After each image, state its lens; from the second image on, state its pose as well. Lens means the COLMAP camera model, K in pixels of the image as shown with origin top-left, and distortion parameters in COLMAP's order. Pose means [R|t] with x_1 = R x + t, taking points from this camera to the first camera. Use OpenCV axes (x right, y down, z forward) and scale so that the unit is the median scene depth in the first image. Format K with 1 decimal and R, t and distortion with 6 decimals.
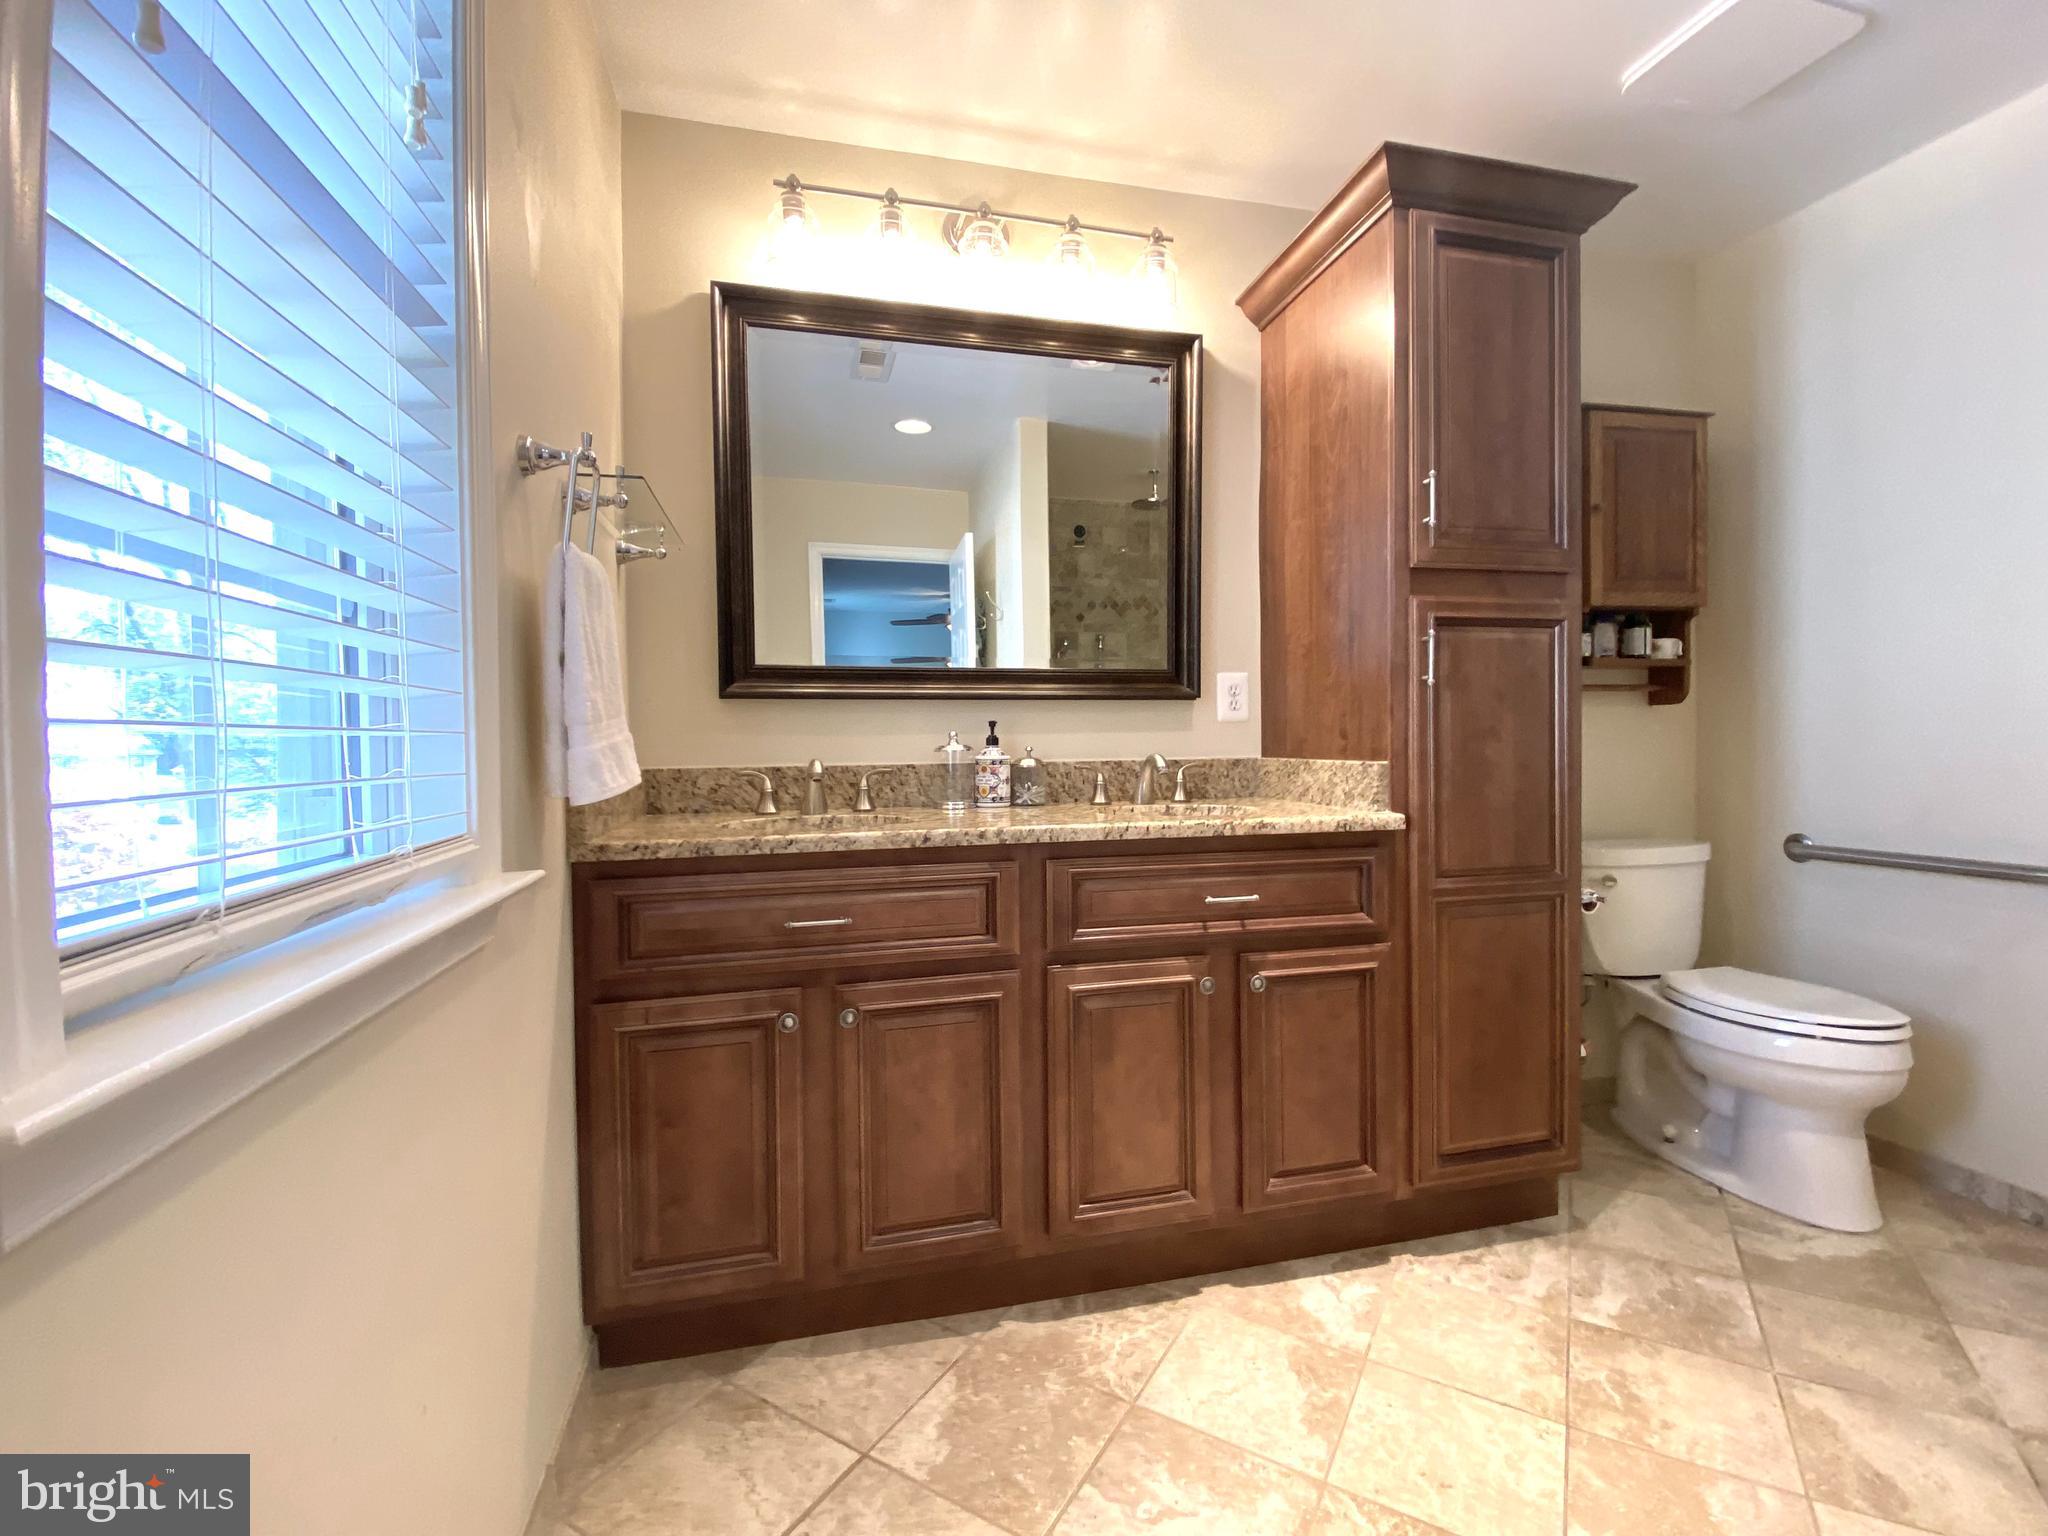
lens RADIAL K [[885.8, 0, 1020.8], [0, 885.8, 767.7], [0, 0, 1]] dist [0.000081, -0.004455]
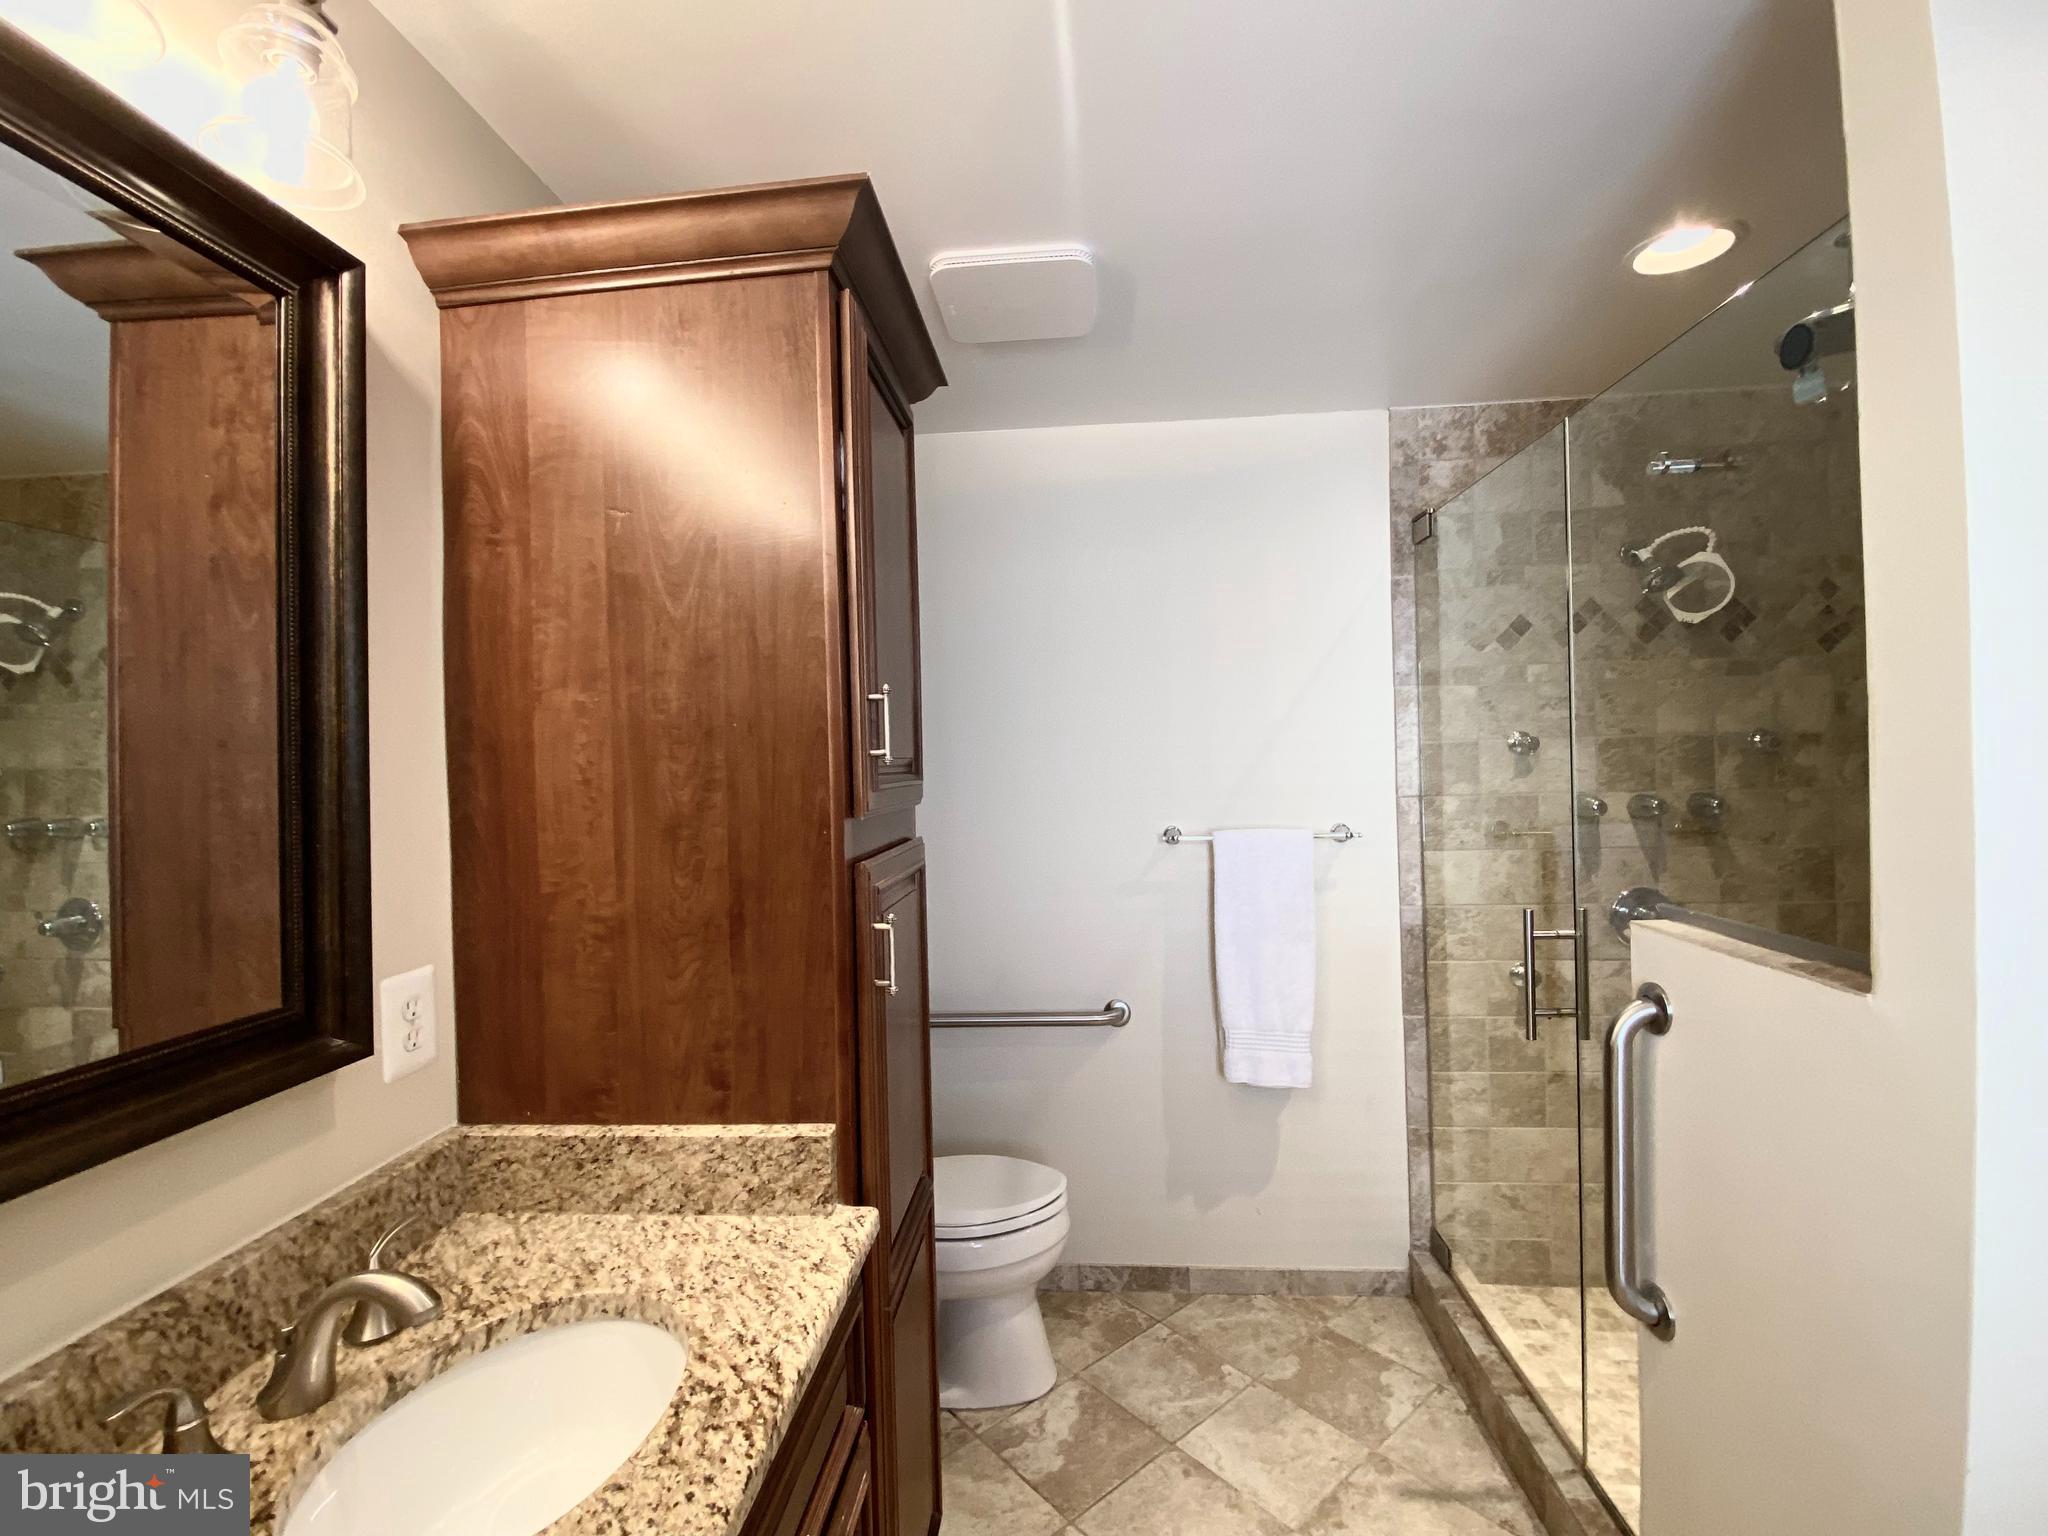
lens RADIAL K [[885.8, 0, 1021.5], [0, 885.8, 757.6], [0, 0, 1]] dist [0.000081, -0.004455]
pose [[0.314202, 0.014643, 0.949243, -0.127044], [0.057236, 0.997770, -0.034336, -0.209438], [-0.947629, 0.065120, 0.312663, 0.583851]]
